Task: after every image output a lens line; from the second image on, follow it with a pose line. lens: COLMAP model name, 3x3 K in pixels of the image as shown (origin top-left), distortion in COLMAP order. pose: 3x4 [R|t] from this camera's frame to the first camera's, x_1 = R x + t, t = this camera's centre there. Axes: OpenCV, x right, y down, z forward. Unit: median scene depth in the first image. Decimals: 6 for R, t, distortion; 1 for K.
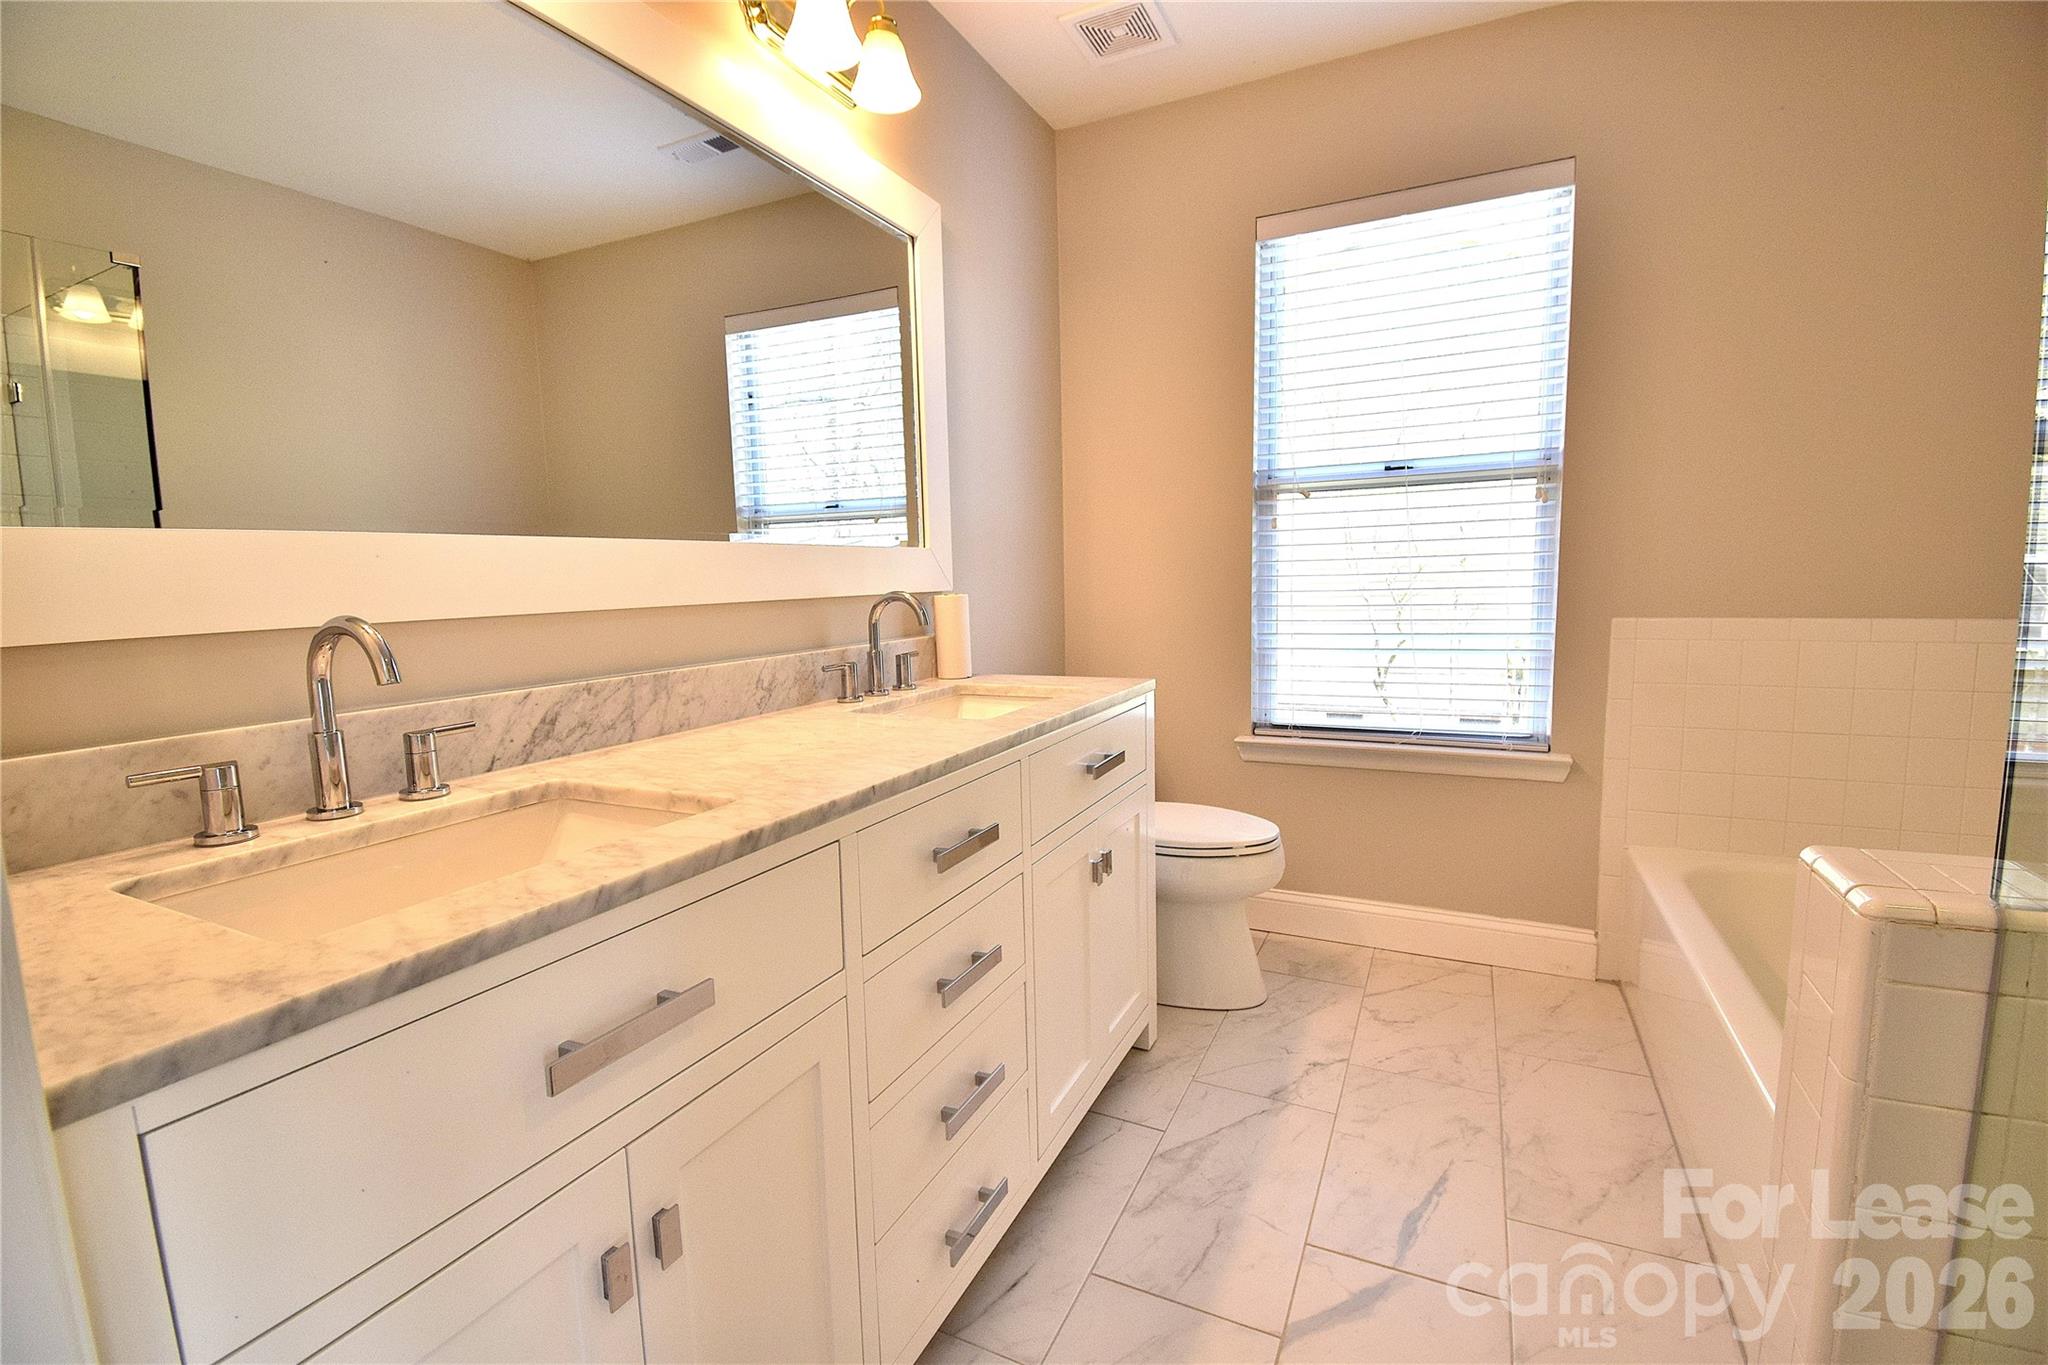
lens RADIAL K [[896.1, 0, 1021.6], [0, 896.1, 678.5], [0, 0, 1]] dist [0.019113, -0.025778]
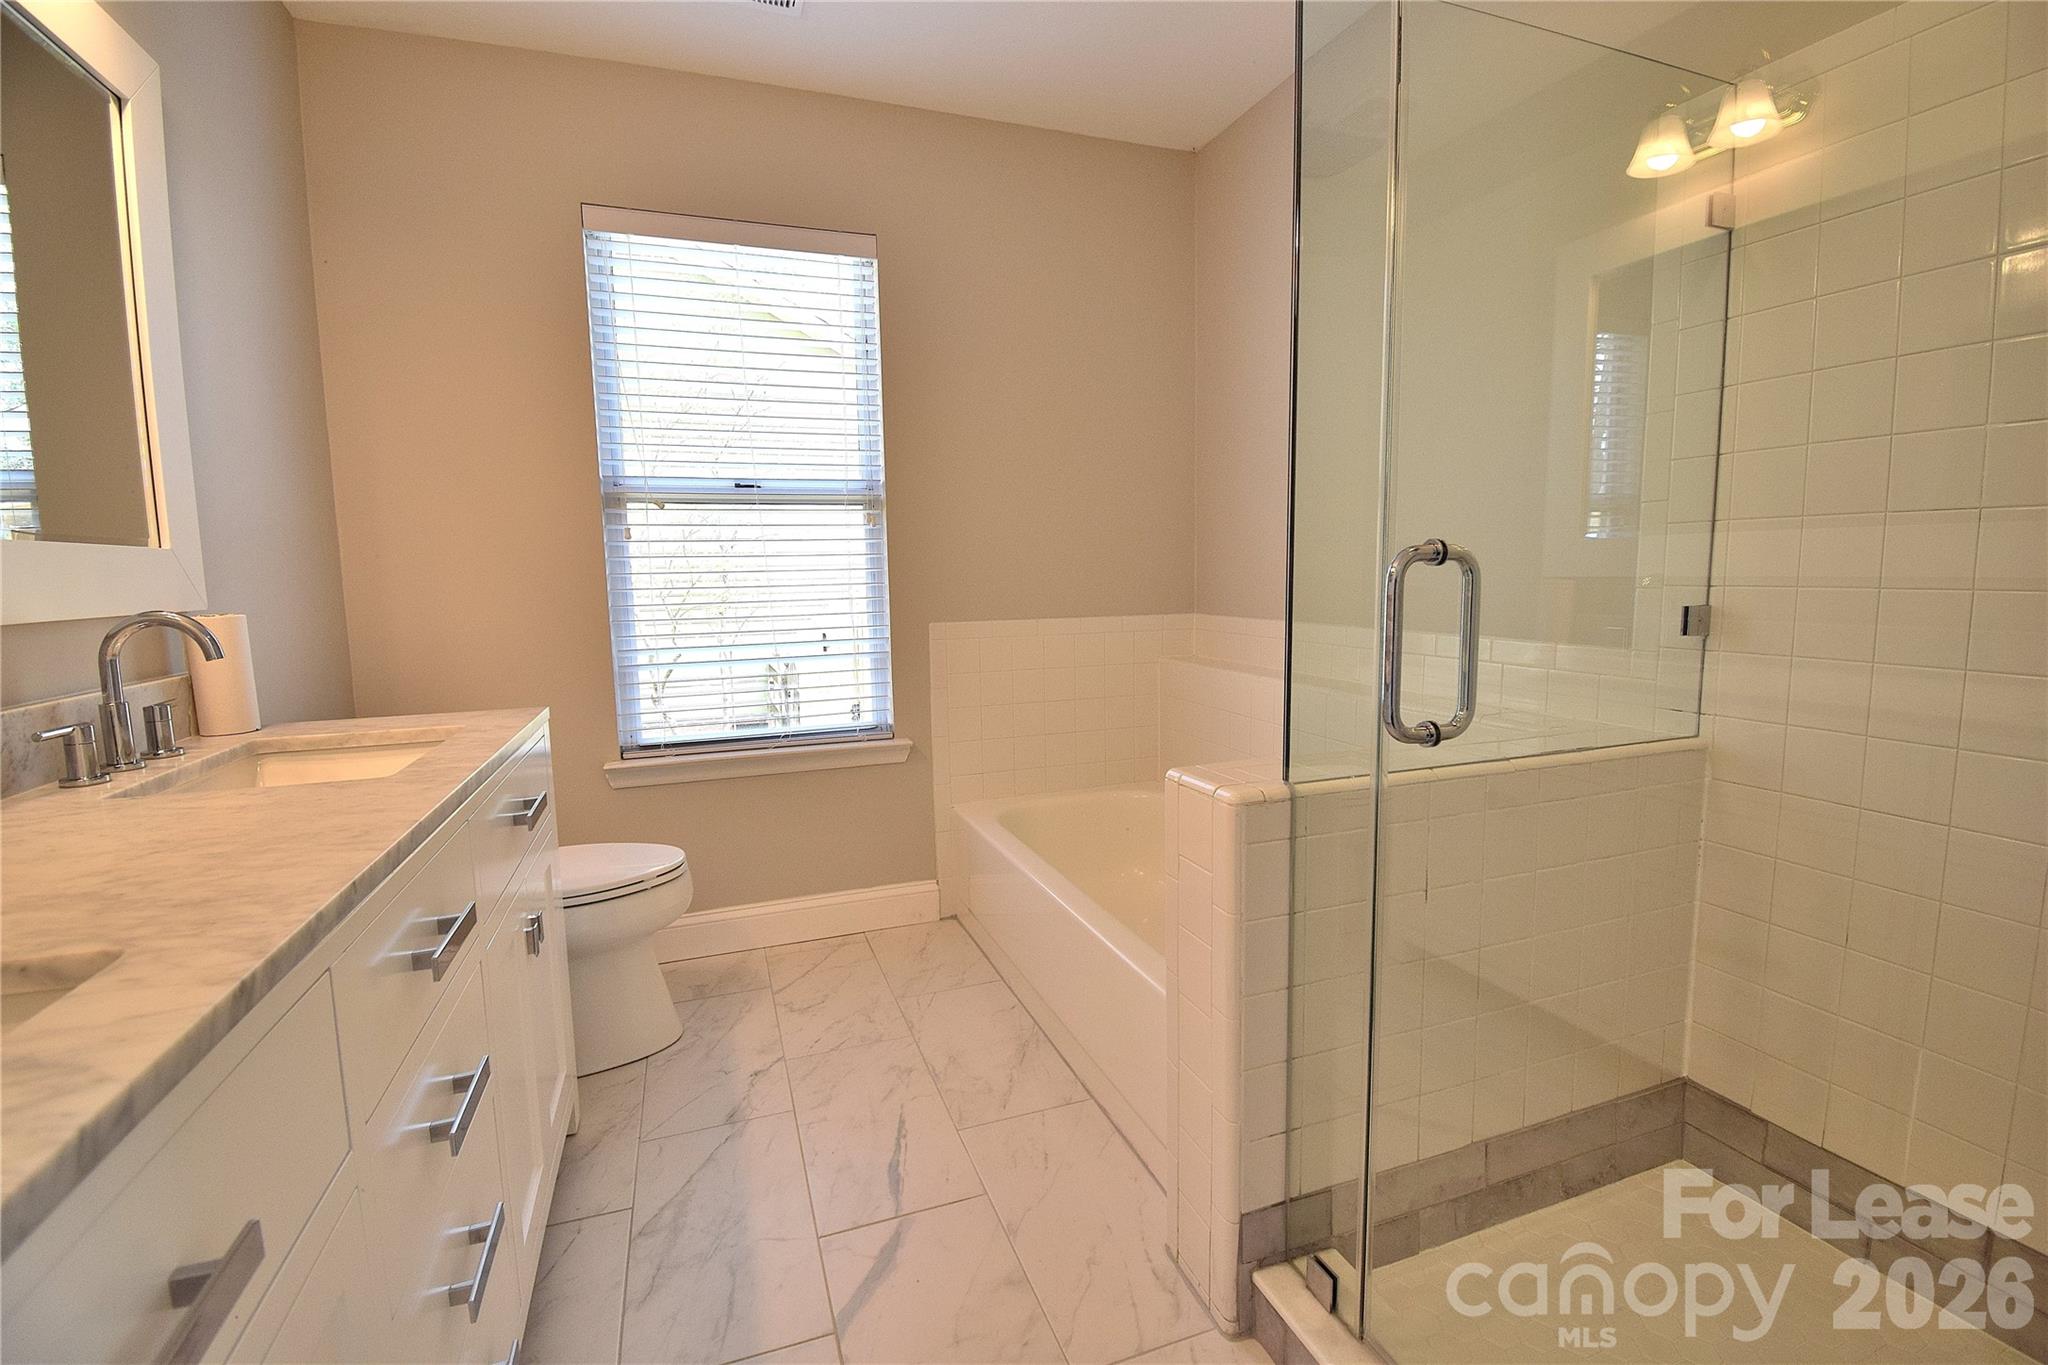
lens RADIAL K [[896.1, 0, 1021.6], [0, 896.1, 678.5], [0, 0, 1]] dist [0.019113, -0.025778]
pose [[0.693068, -0.072067, 0.717261, -0.141346], [0.084873, 0.996228, 0.018085, -0.003169], [-0.715858, 0.048342, 0.696570, 0.060526]]
